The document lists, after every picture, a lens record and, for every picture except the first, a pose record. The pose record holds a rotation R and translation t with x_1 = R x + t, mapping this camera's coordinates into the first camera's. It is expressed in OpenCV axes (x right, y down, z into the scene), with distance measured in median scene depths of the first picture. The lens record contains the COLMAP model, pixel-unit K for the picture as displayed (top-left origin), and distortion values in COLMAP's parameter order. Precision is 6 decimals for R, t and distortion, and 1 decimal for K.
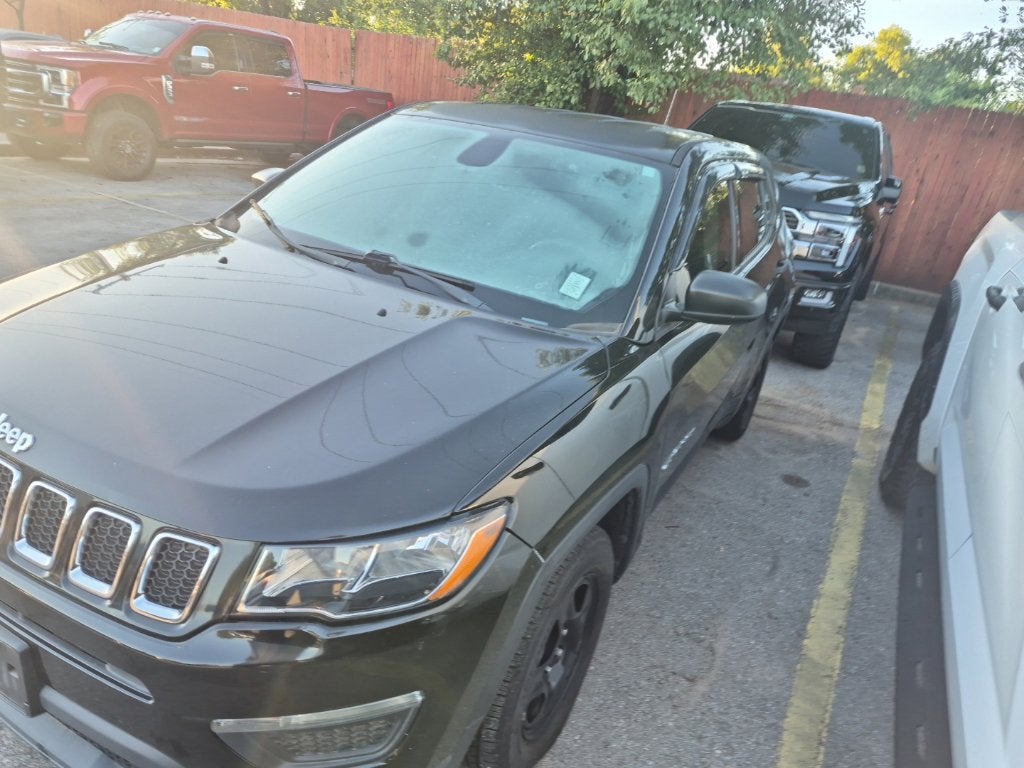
lens RADIAL K [[706.5, 0, 501.4], [0, 706.5, 419.4], [0, 0, 1]] dist [0.061853, -0.054206]
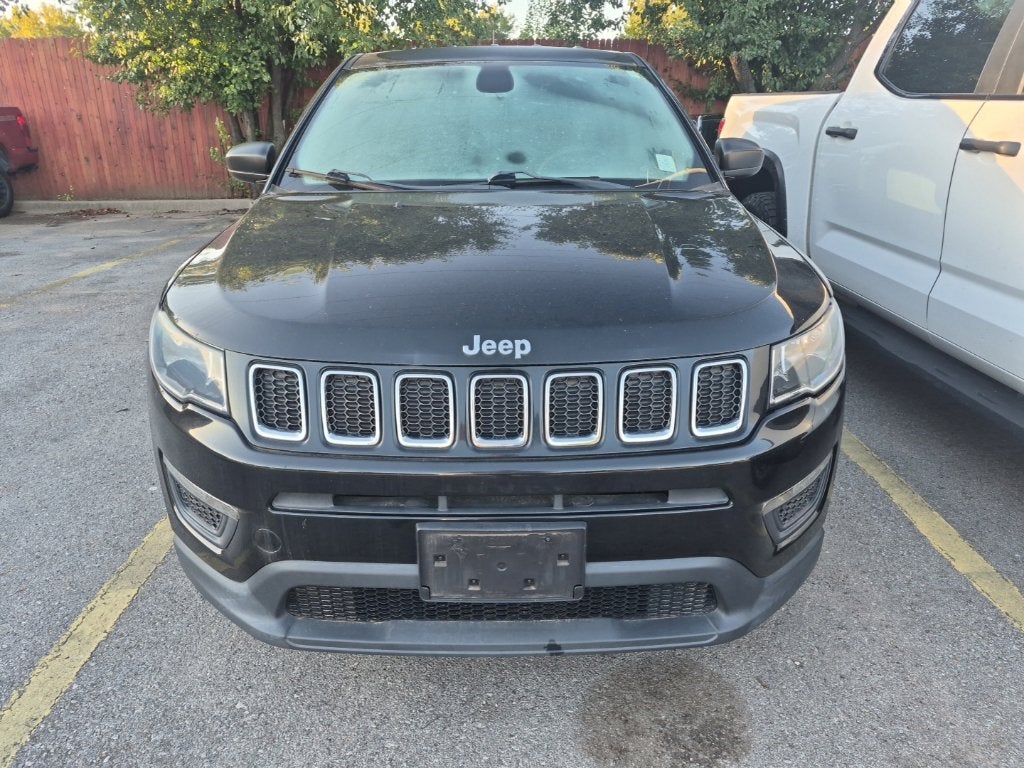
lens RADIAL K [[706.5, 0, 498.8], [0, 706.5, 411.8], [0, 0, 1]] dist [0.061853, -0.054206]
pose [[0.853886, -0.329159, 0.403154, -0.517519], [0.324781, 0.942276, 0.081439, 0.010926], [-0.406689, 0.061398, 0.911501, 0.029697]]
